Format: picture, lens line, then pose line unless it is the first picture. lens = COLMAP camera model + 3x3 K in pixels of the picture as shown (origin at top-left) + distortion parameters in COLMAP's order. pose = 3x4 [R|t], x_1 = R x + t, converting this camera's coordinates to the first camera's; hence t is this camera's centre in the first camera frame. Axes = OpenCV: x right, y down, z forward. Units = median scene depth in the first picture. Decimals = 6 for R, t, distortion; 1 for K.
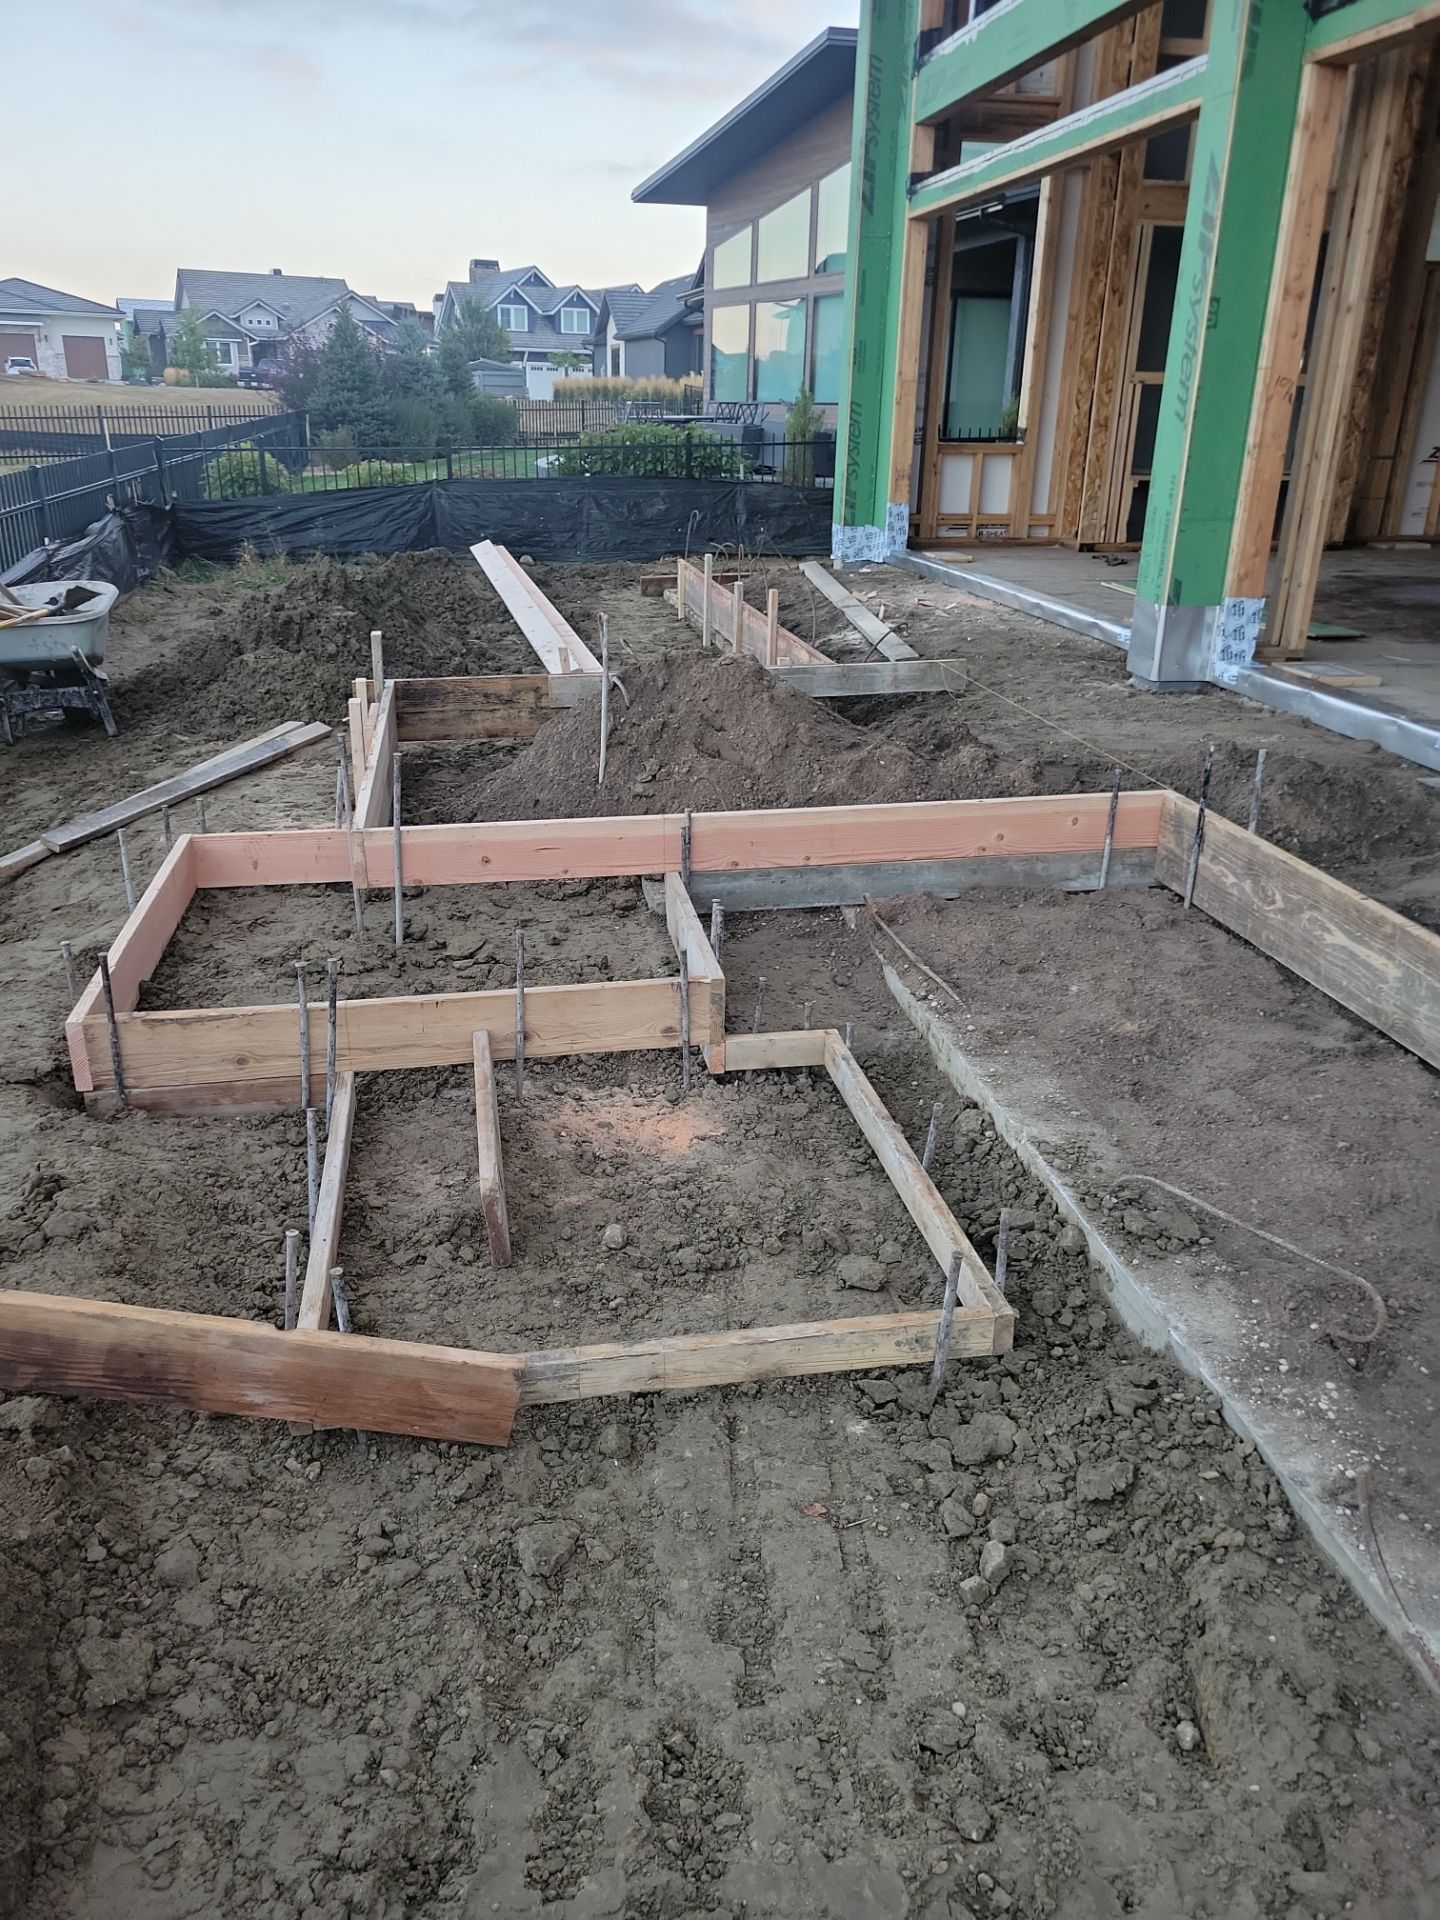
lens RADIAL K [[1468.8, 0, 712.8], [0, 1468.8, 1066.9], [0, 0, 1]] dist [0.066404, -0.048753]
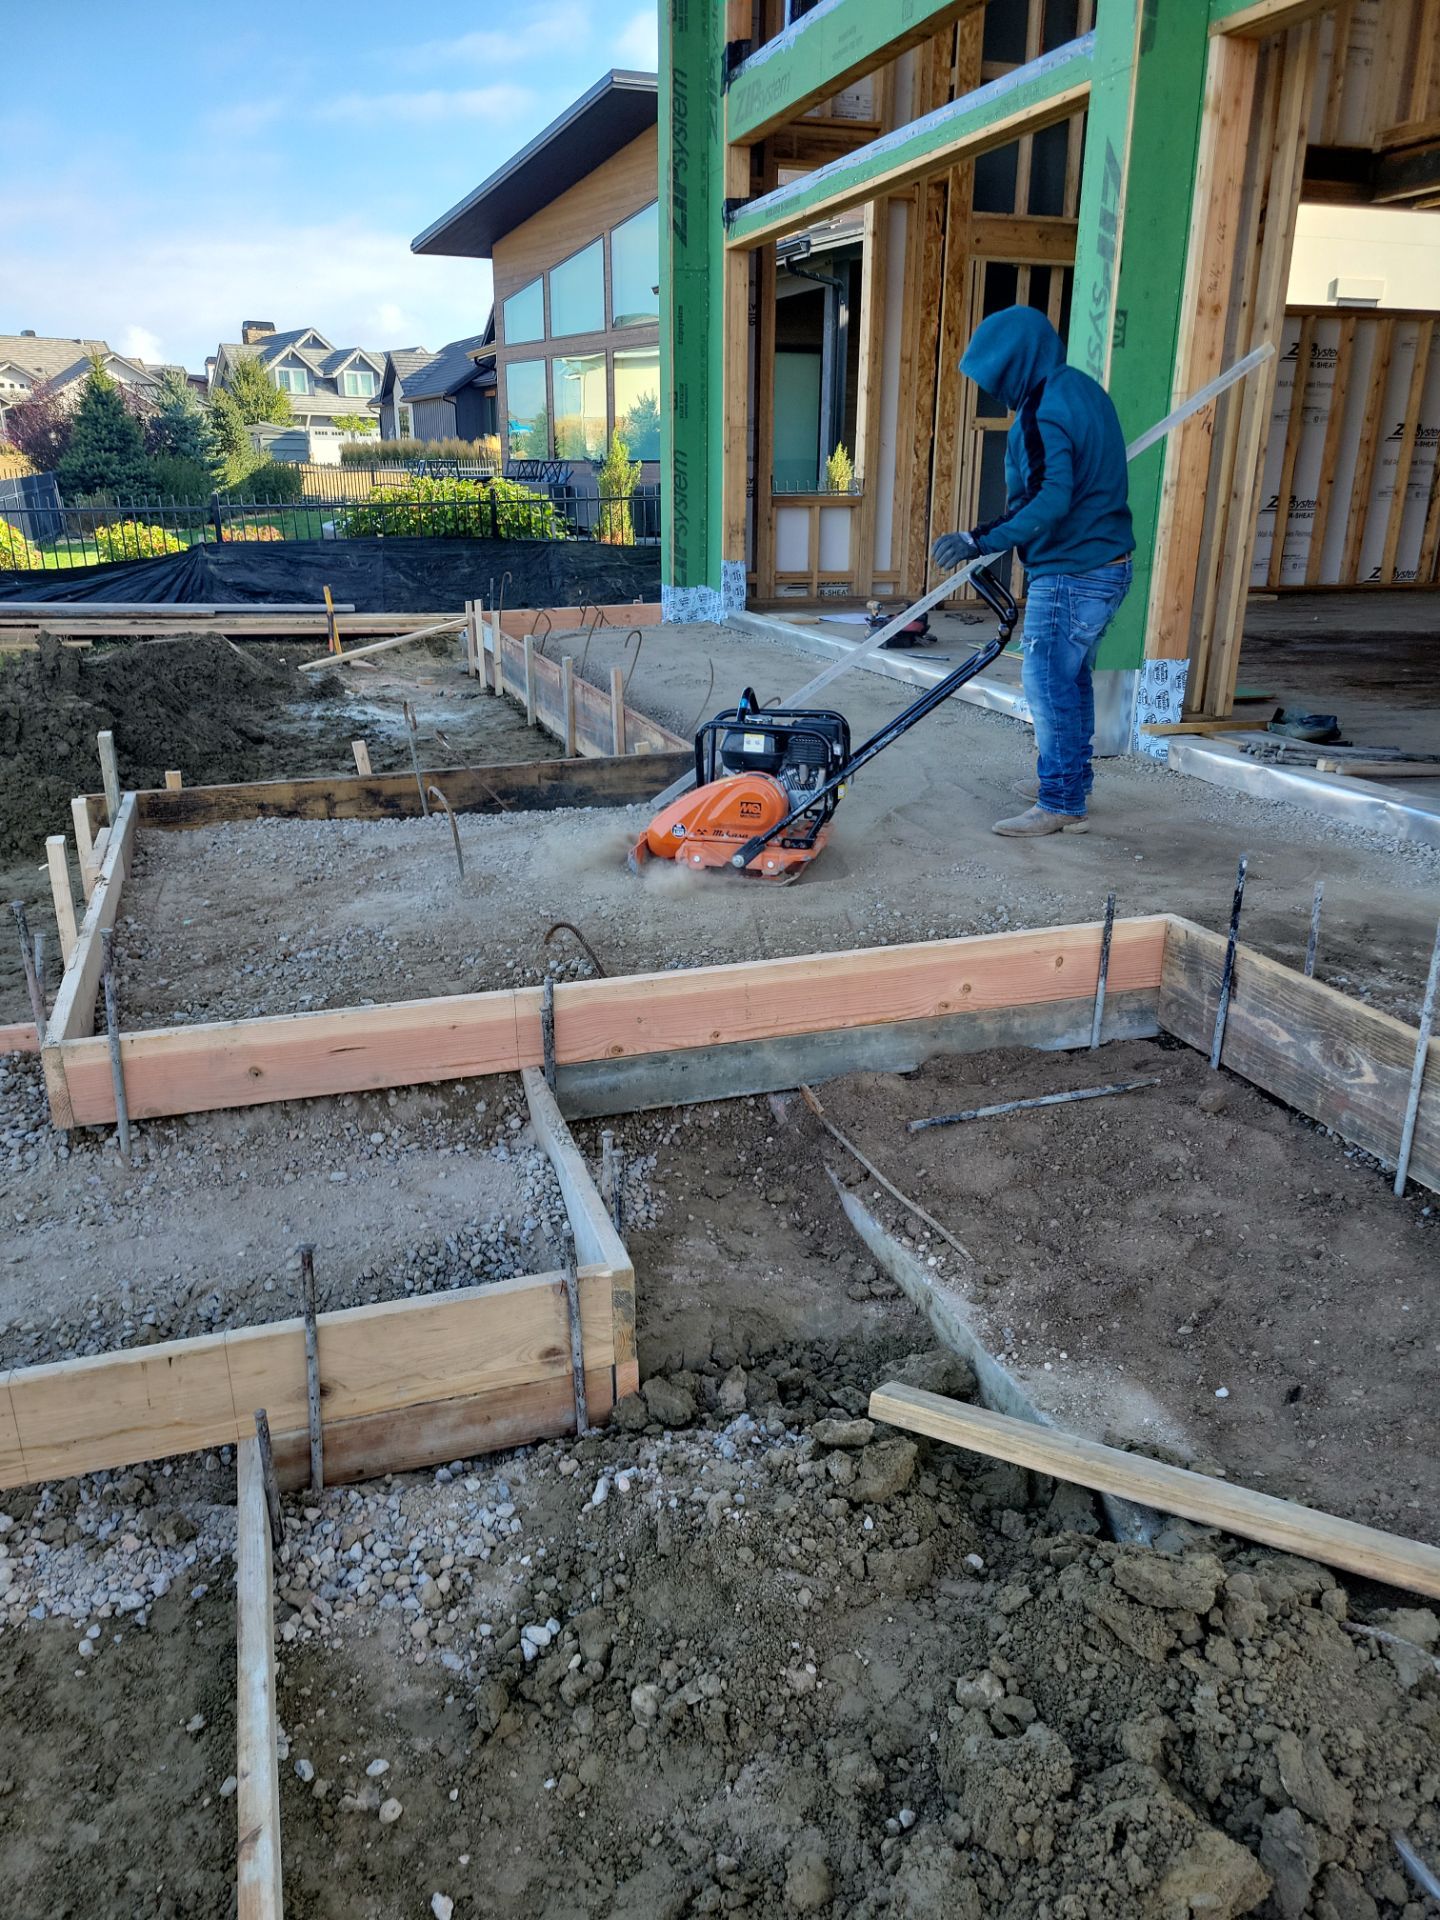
lens RADIAL K [[1468.8, 0, 712.8], [0, 1468.8, 1066.9], [0, 0, 1]] dist [0.066404, -0.048753]
pose [[0.991574, -0.059103, 0.115270, -0.011029], [0.063446, 0.997393, -0.034378, -0.051870], [-0.112937, 0.041402, 0.992739, 0.145043]]
